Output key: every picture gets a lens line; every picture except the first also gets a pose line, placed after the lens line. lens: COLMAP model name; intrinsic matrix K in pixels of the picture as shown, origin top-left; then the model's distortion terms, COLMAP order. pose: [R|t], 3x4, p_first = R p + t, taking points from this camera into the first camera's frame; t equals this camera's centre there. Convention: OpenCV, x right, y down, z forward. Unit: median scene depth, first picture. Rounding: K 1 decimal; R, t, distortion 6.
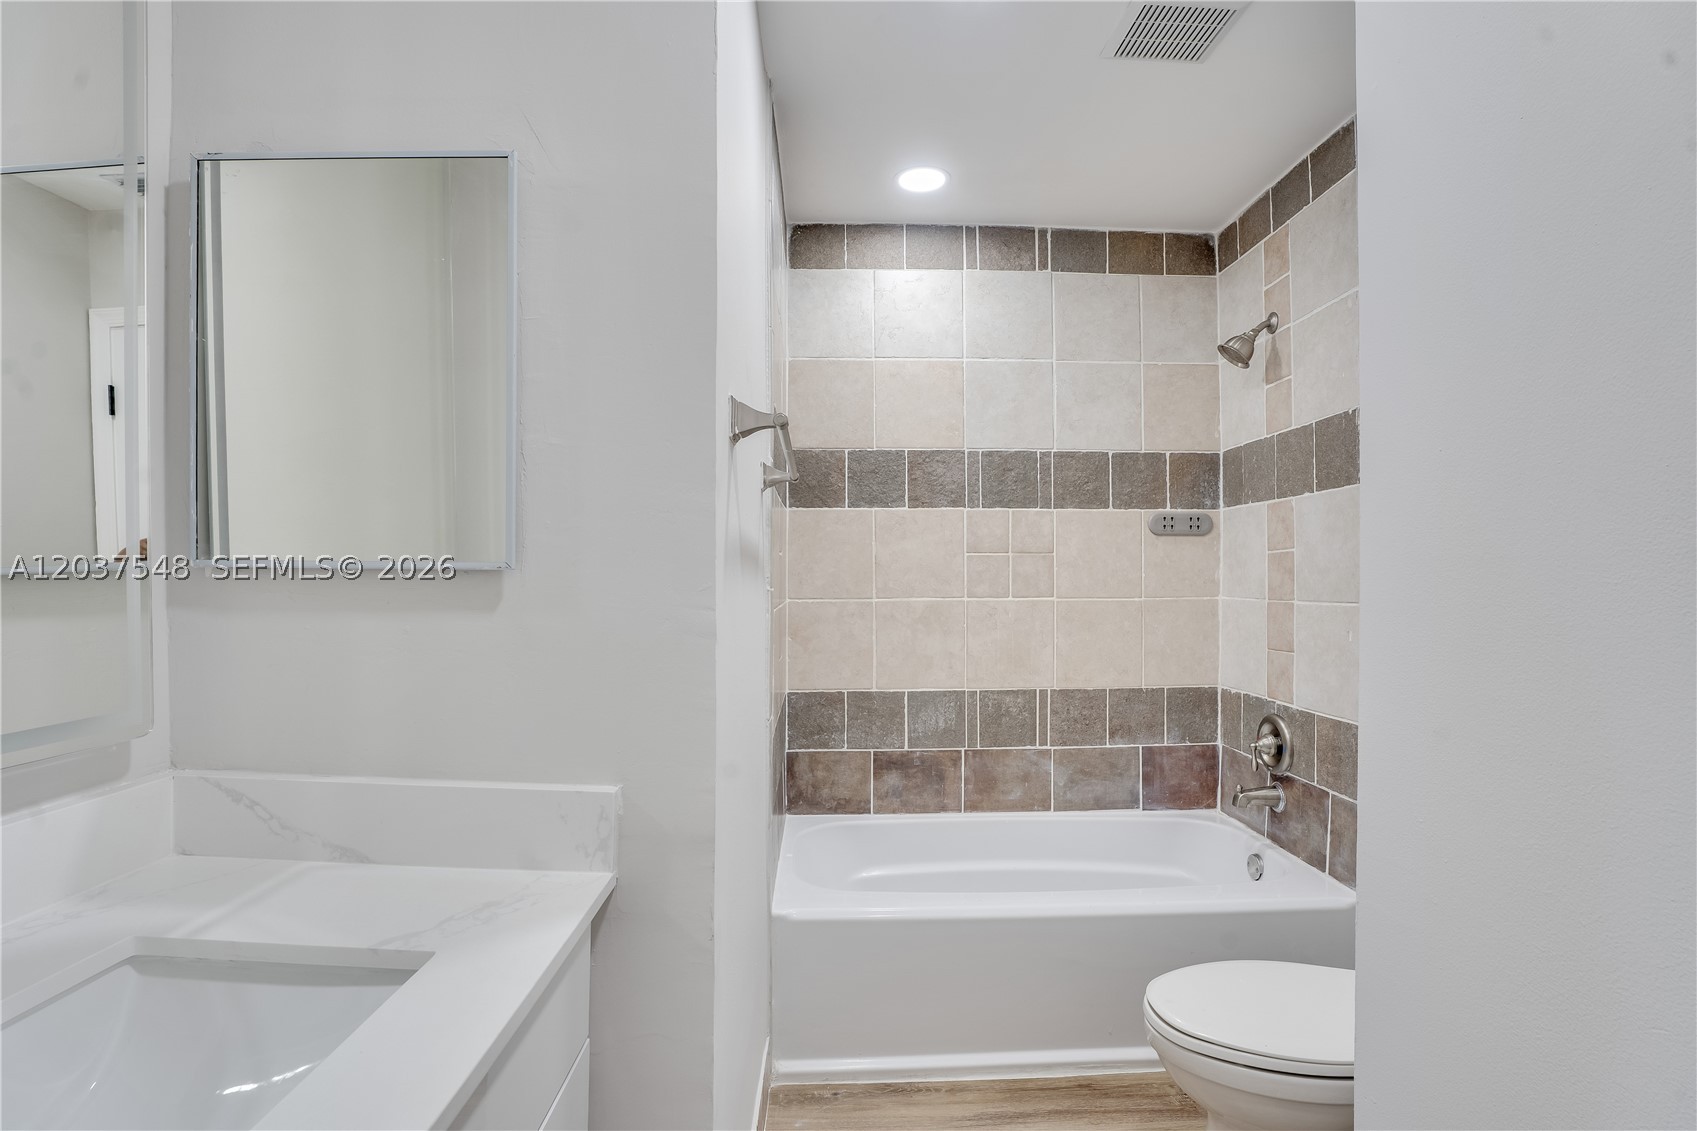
lens RADIAL K [[828.4, 0, 851.6], [0, 828.4, 561.7], [0, 0, 1]] dist [-0.063612, 0.020068]
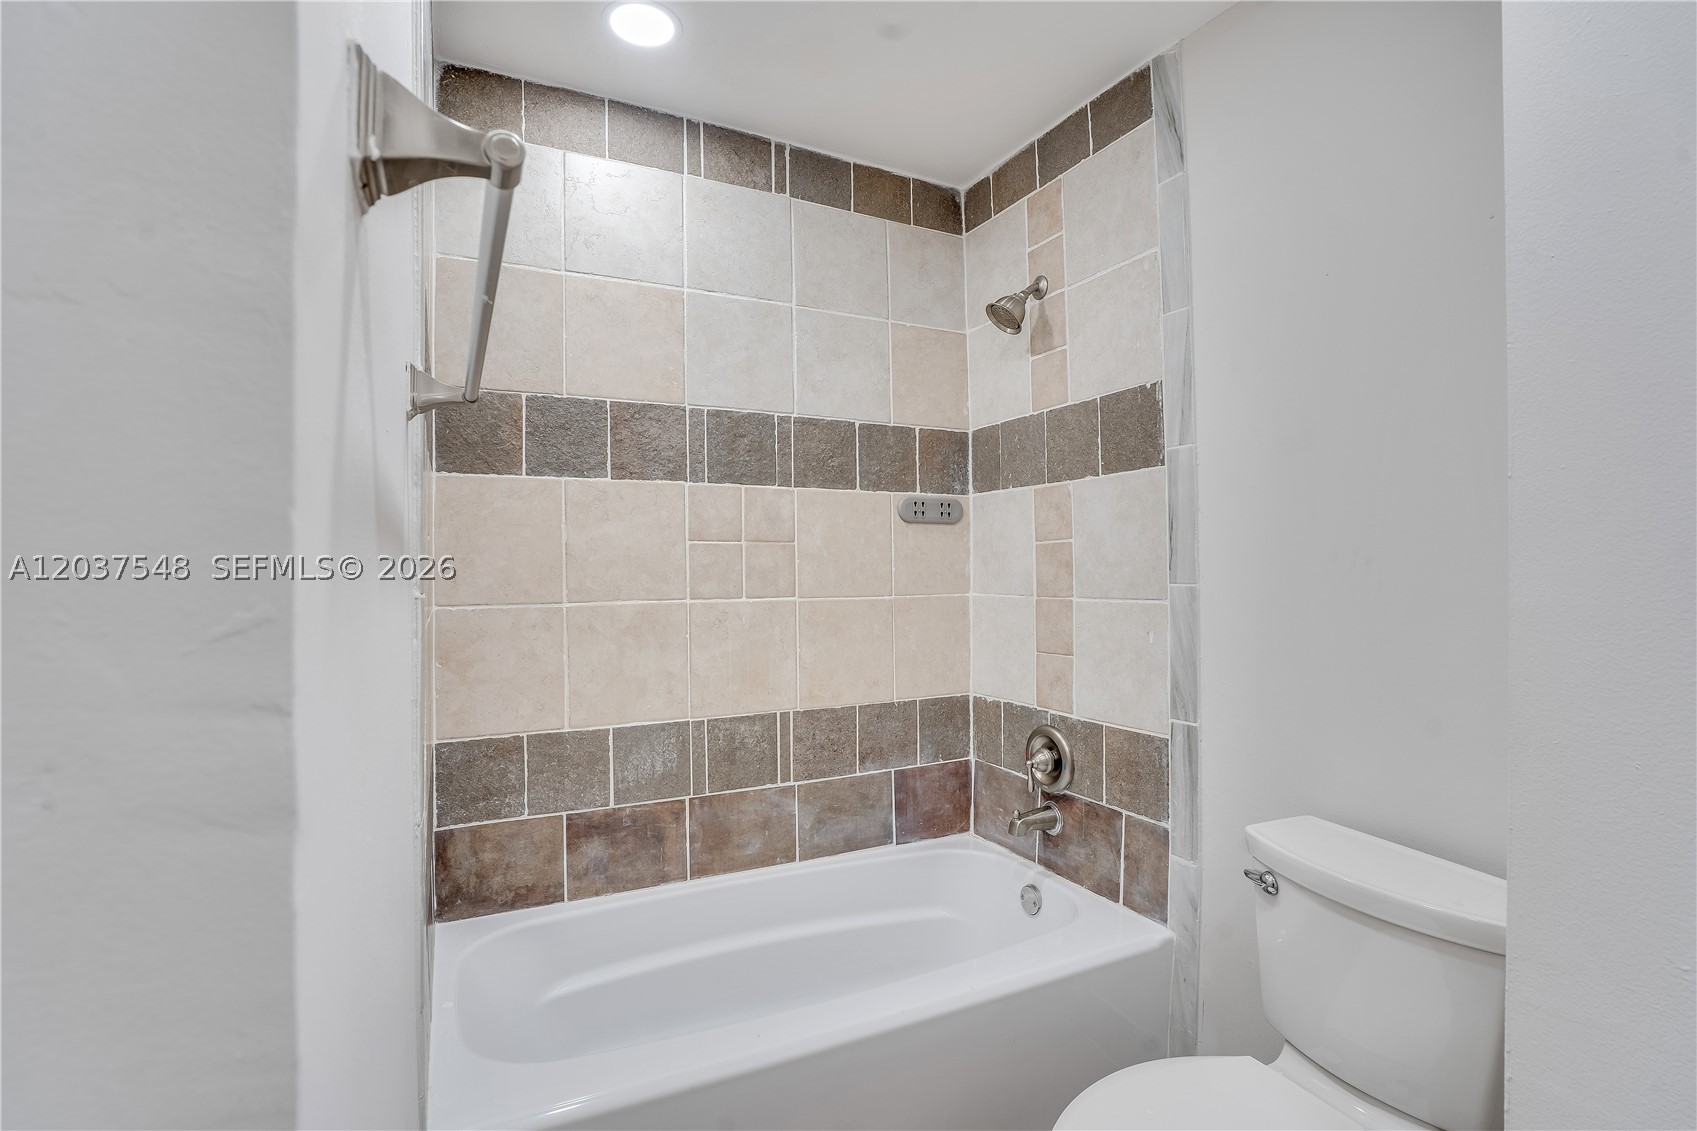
lens RADIAL K [[828.4, 0, 851.6], [0, 828.4, 561.7], [0, 0, 1]] dist [-0.063612, 0.020068]
pose [[0.907197, 0.000963, 0.420705, -0.048301], [-0.004405, 0.999964, 0.007211, 0.002826], [-0.420683, -0.008395, 0.907169, 0.251400]]
